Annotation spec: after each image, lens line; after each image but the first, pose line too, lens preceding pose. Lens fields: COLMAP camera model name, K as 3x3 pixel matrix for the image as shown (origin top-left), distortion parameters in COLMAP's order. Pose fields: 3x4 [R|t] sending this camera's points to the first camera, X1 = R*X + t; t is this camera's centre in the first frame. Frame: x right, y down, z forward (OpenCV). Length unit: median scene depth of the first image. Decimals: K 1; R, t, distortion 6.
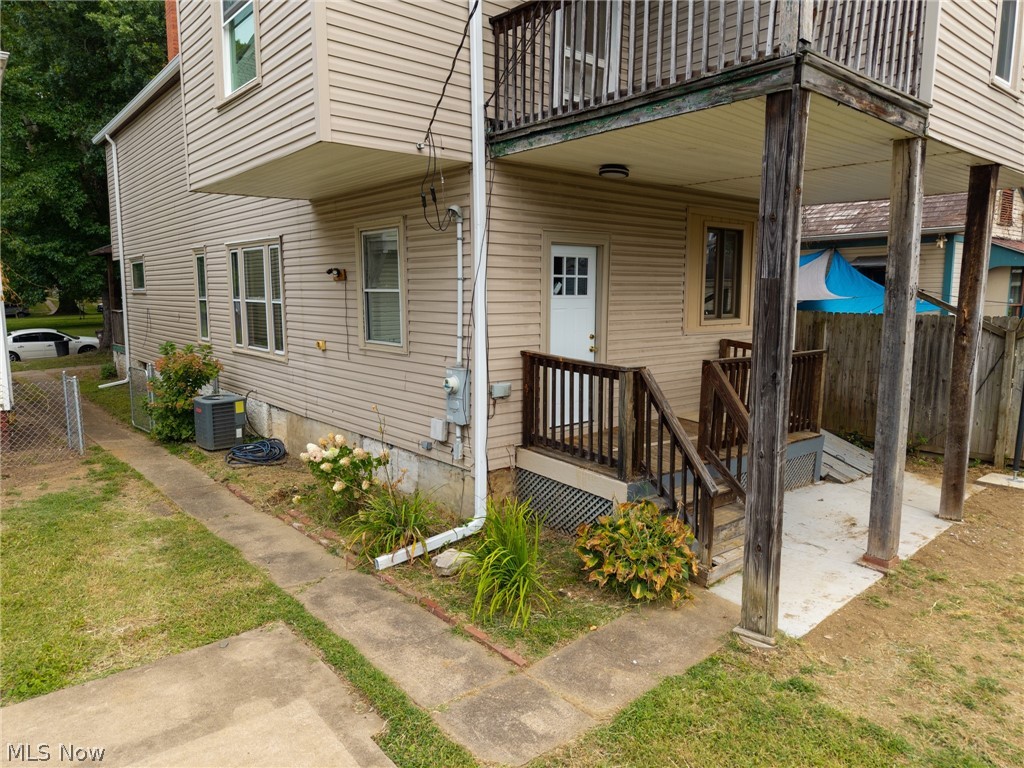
lens RADIAL K [[678.1, 0, 513.7], [0, 678.1, 376.9], [0, 0, 1]] dist [0.009605, -0.000367]
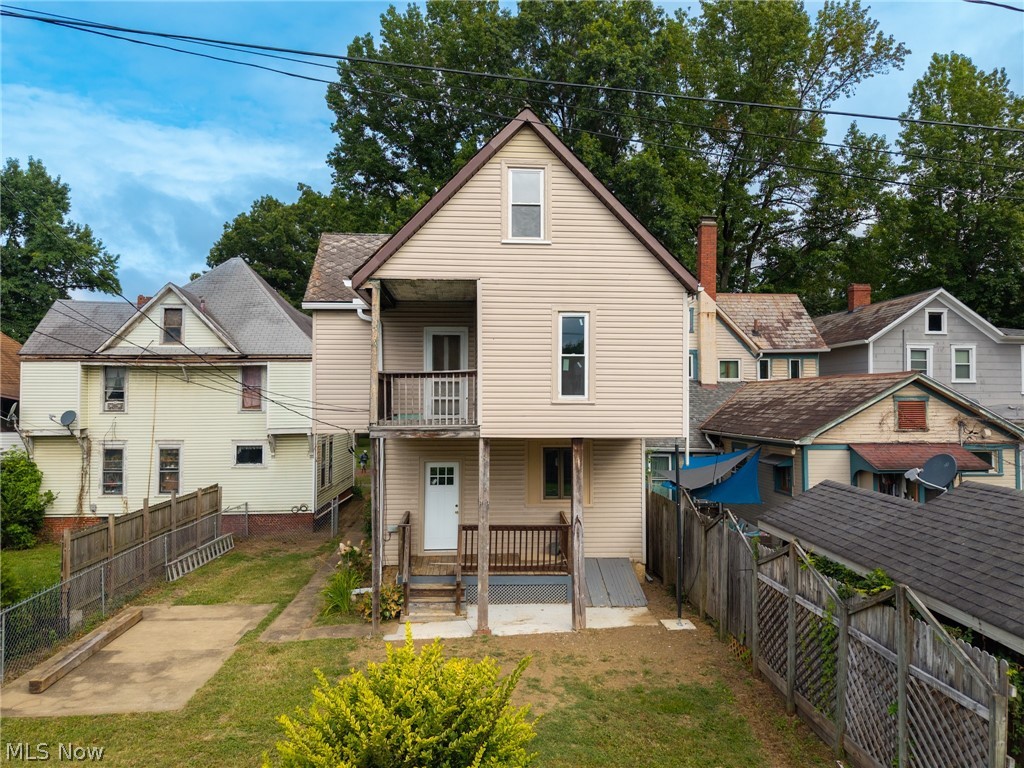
lens RADIAL K [[678.1, 0, 513.7], [0, 678.1, 376.9], [0, 0, 1]] dist [0.009605, -0.000367]
pose [[0.806450, -0.025971, -0.590731, 1.760370], [-0.070625, 0.987653, -0.139836, -0.203732], [0.587069, 0.154491, 0.794659, -0.675137]]
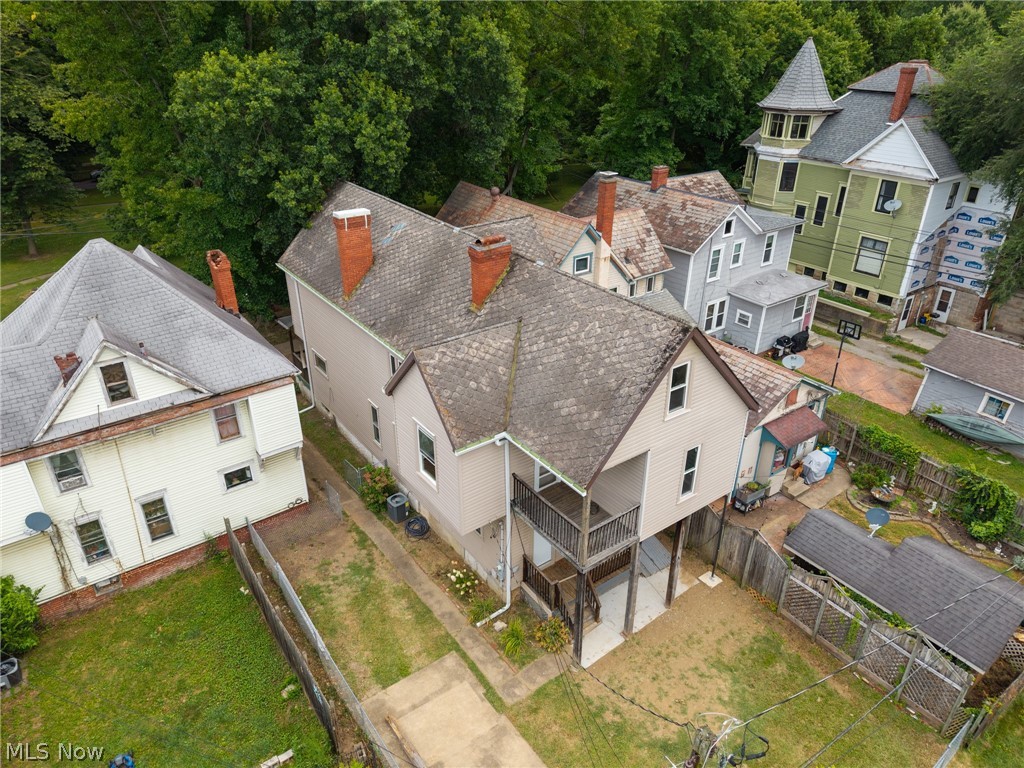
lens RADIAL K [[678.3, 0, 507.9], [0, 678.3, 377.5], [0, 0, 1]] dist [0.034866, -0.035950]
pose [[0.996883, 0.030748, -0.072649, 0.149354], [-0.003963, 0.939270, 0.343155, -1.925839], [0.078789, -0.341798, 0.936465, -1.630758]]
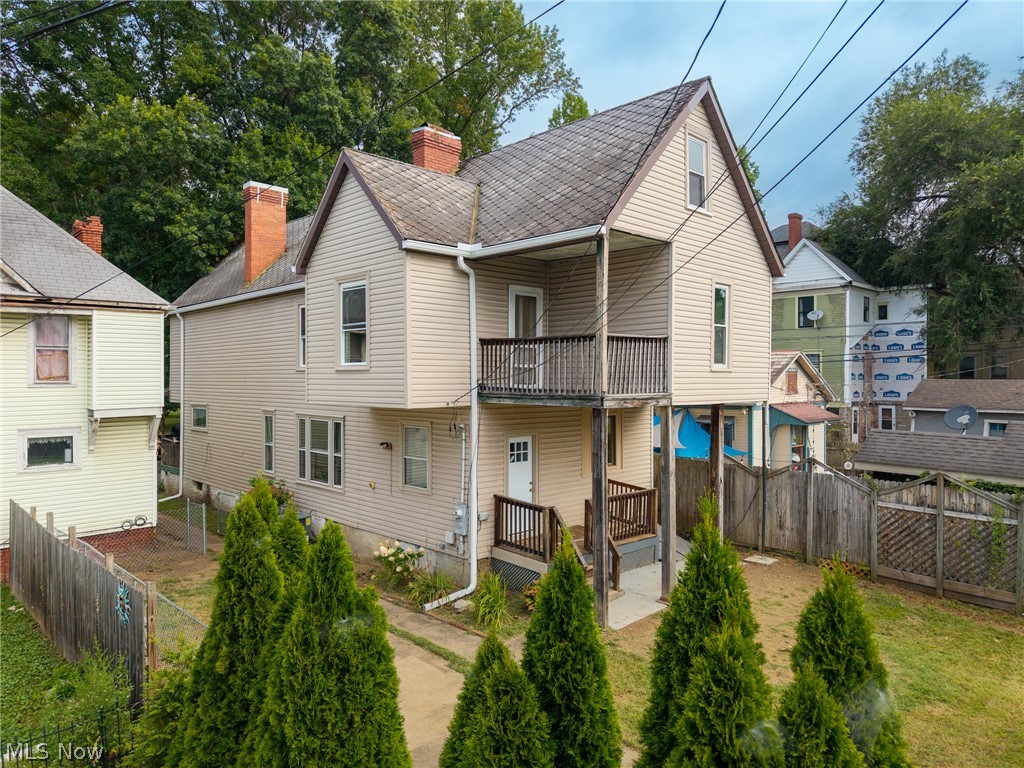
lens RADIAL K [[678.3, 0, 507.9], [0, 678.3, 377.5], [0, 0, 1]] dist [0.034866, -0.035950]
pose [[0.997890, -0.003535, 0.064829, -0.079461], [0.011657, 0.992046, -0.125333, -0.139081], [-0.063871, 0.125824, 0.989994, -1.045672]]
